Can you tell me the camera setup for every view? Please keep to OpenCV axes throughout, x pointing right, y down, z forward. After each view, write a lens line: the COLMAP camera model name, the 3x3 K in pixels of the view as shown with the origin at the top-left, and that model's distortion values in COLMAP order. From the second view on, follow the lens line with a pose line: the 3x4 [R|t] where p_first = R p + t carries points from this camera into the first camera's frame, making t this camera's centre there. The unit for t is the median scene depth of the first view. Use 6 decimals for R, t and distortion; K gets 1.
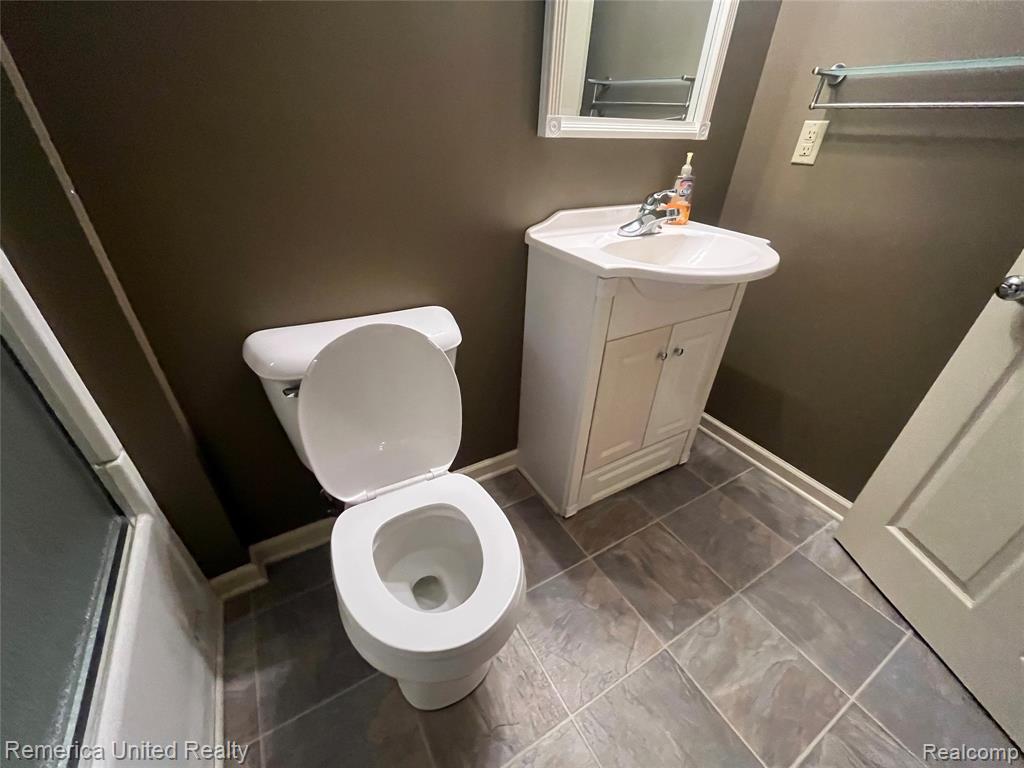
lens RADIAL K [[417.5, 0, 508.0], [0, 417.5, 385.1], [0, 0, 1]] dist [-0.003481, 0.000426]
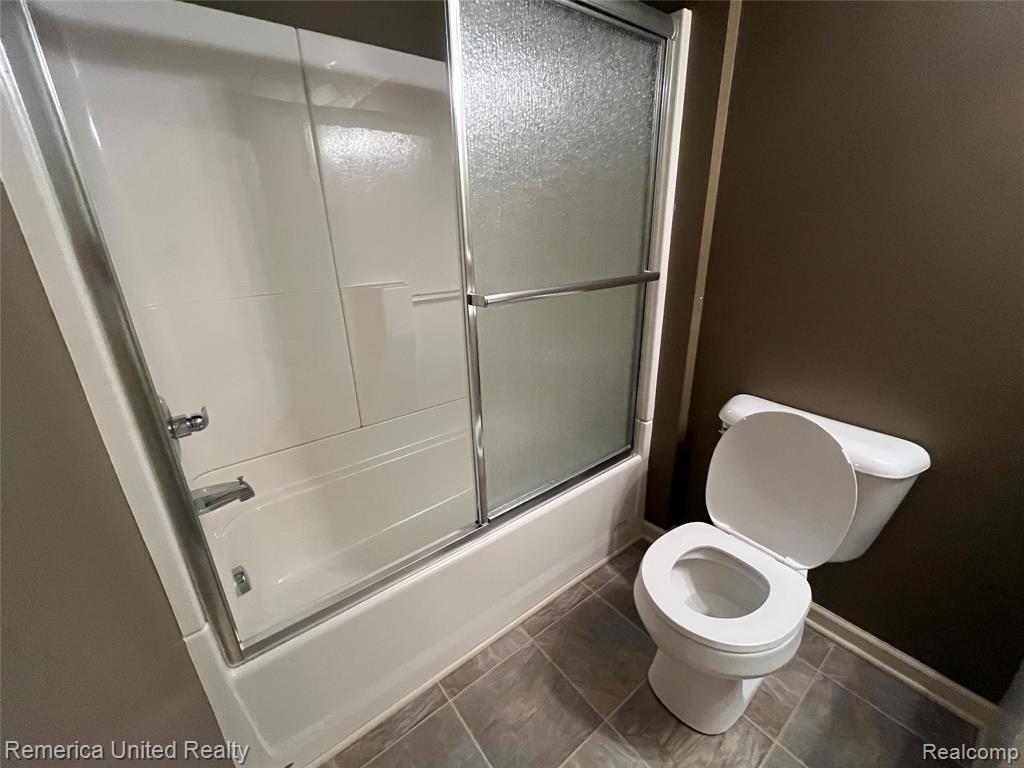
lens RADIAL K [[417.5, 0, 508.0], [0, 417.5, 385.1], [0, 0, 1]] dist [-0.003481, 0.000426]
pose [[0.132855, 0.308307, -0.941964, 0.664875], [-0.503495, 0.839619, 0.203796, -0.031926], [0.853722, 0.447199, 0.266779, -0.125488]]
